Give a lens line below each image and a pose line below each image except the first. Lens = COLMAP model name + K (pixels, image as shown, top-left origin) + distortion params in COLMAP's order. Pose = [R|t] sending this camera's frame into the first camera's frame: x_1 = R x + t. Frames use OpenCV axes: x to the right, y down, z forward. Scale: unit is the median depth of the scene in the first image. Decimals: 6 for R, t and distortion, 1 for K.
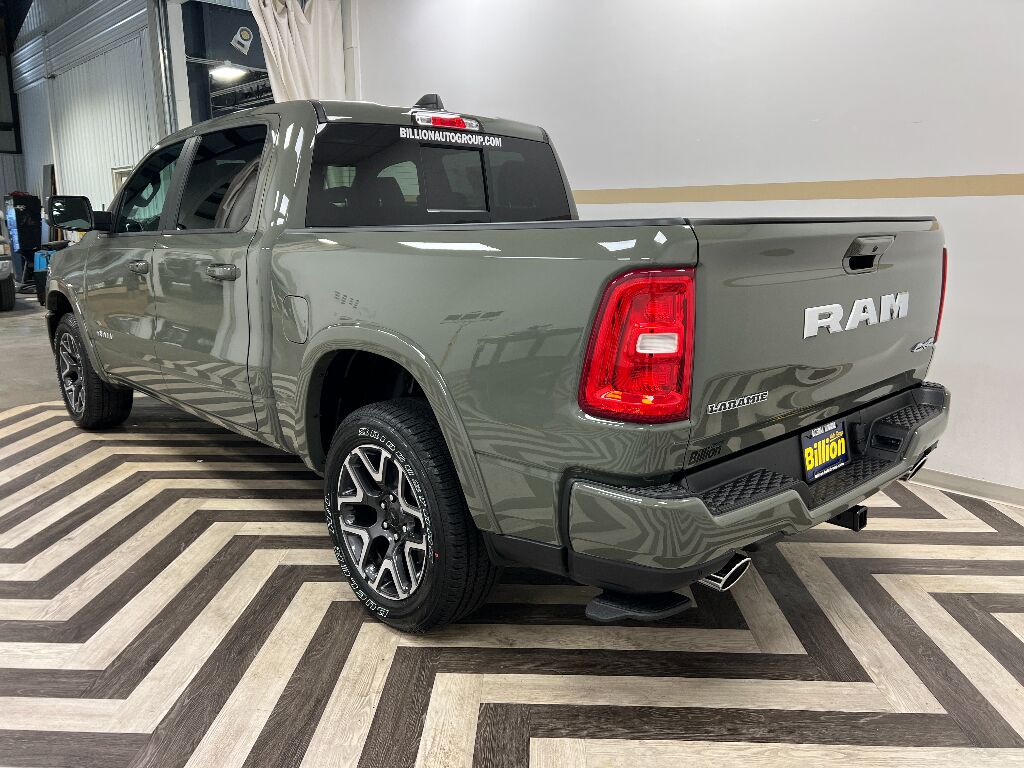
lens RADIAL K [[770.2, 0, 512.0], [0, 770.2, 384.0], [0, 0, 1]] dist [0.052822, -0.070413]
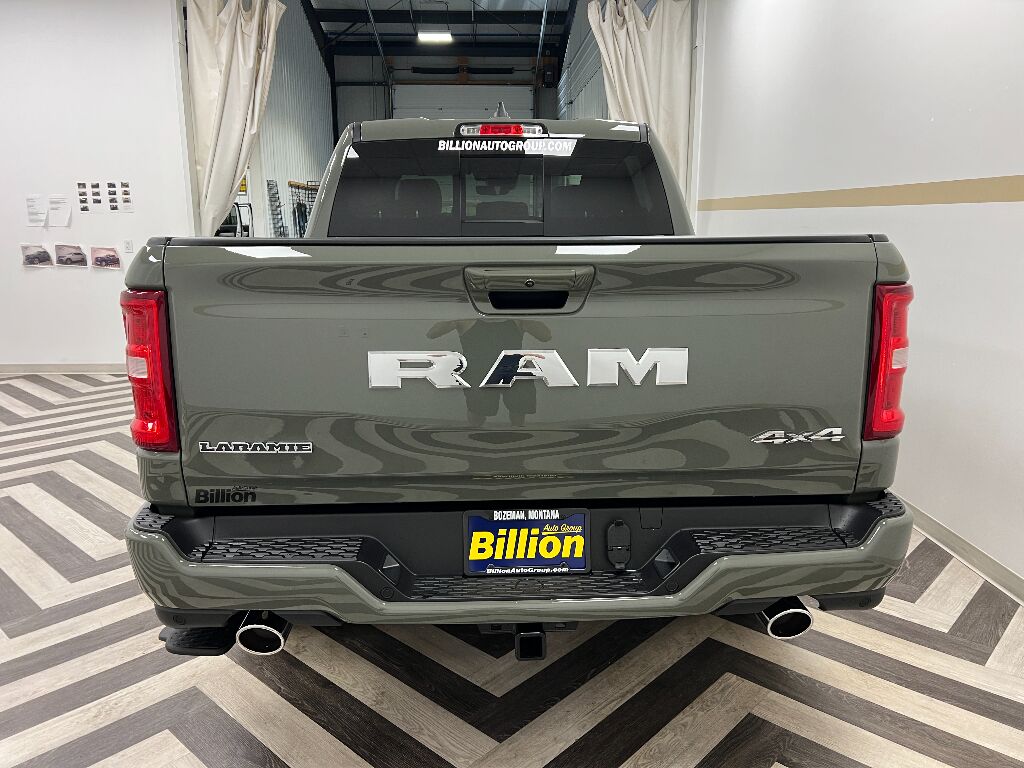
lens RADIAL K [[770.2, 0, 512.0], [0, 770.2, 384.0], [0, 0, 1]] dist [0.052822, -0.070413]
pose [[0.762014, 0.134365, -0.633467, 0.613560], [-0.136081, 0.989619, 0.046212, -0.073294], [0.633101, 0.050989, 0.772388, 0.288035]]
